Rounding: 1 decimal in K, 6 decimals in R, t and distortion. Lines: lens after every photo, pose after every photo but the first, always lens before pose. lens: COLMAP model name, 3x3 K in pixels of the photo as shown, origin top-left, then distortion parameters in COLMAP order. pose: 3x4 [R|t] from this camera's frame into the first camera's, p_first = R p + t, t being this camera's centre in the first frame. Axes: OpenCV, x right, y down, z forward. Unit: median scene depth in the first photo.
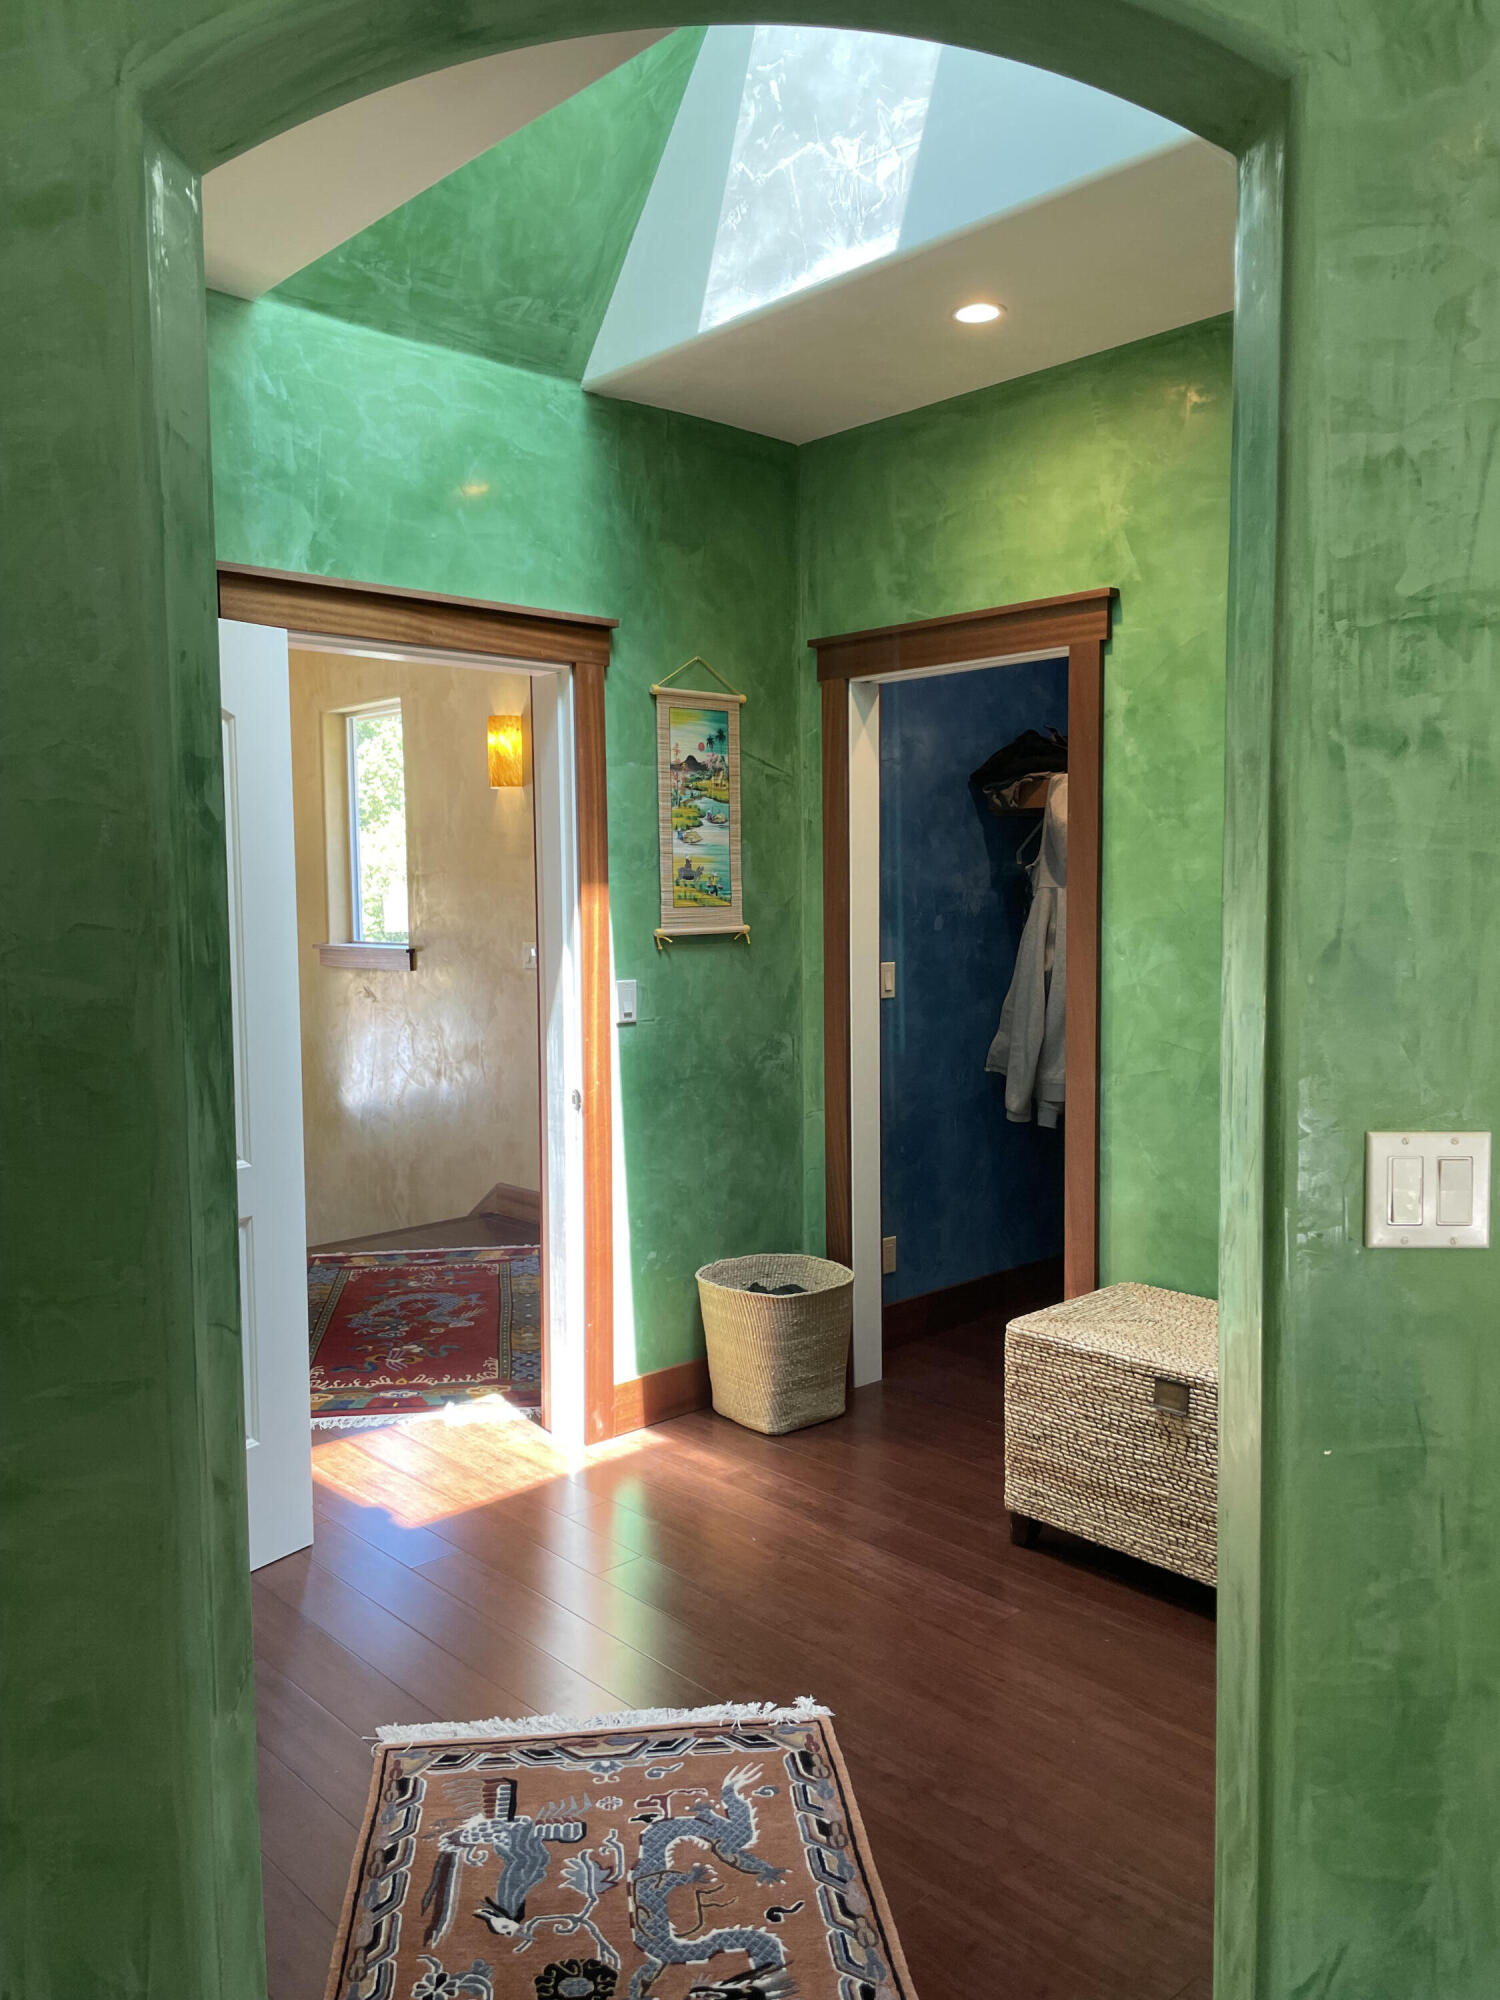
lens RADIAL K [[1517.0, 0, 750.0], [0, 1517.0, 1000.0], [0, 0, 1]] dist [0.095130, -0.126564]
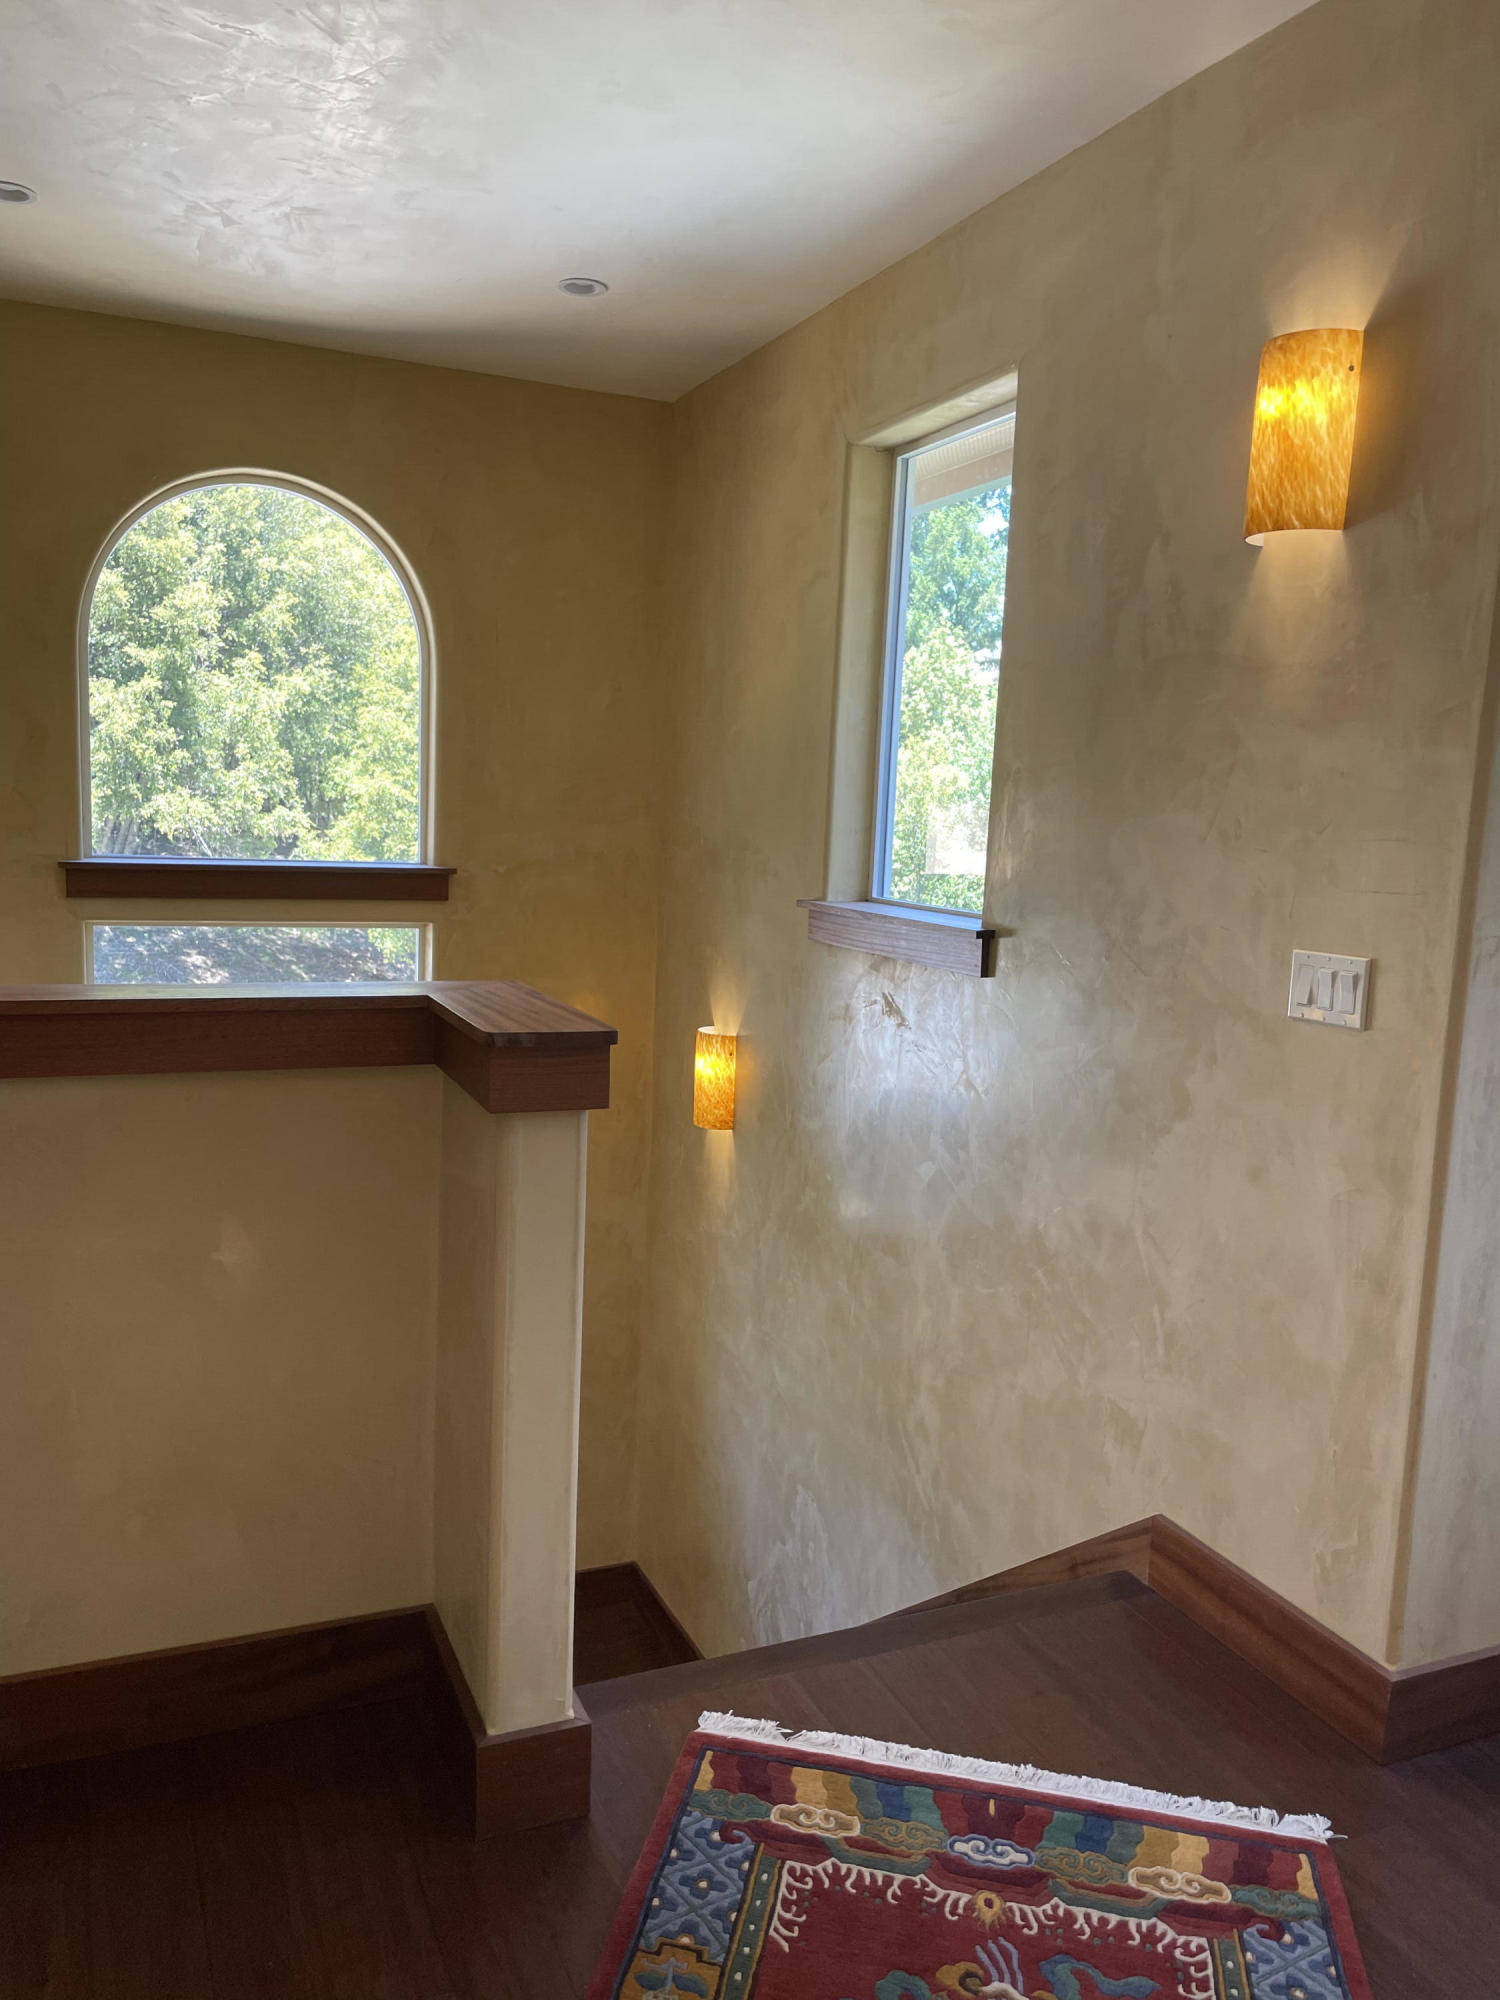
lens RADIAL K [[1517.0, 0, 750.0], [0, 1517.0, 1000.0], [0, 0, 1]] dist [0.095130, -0.126564]
pose [[0.940774, 0.091781, -0.326374, -0.131562], [-0.076329, 0.995284, 0.059868, -0.033066], [0.330330, -0.031411, 0.943343, 0.516436]]
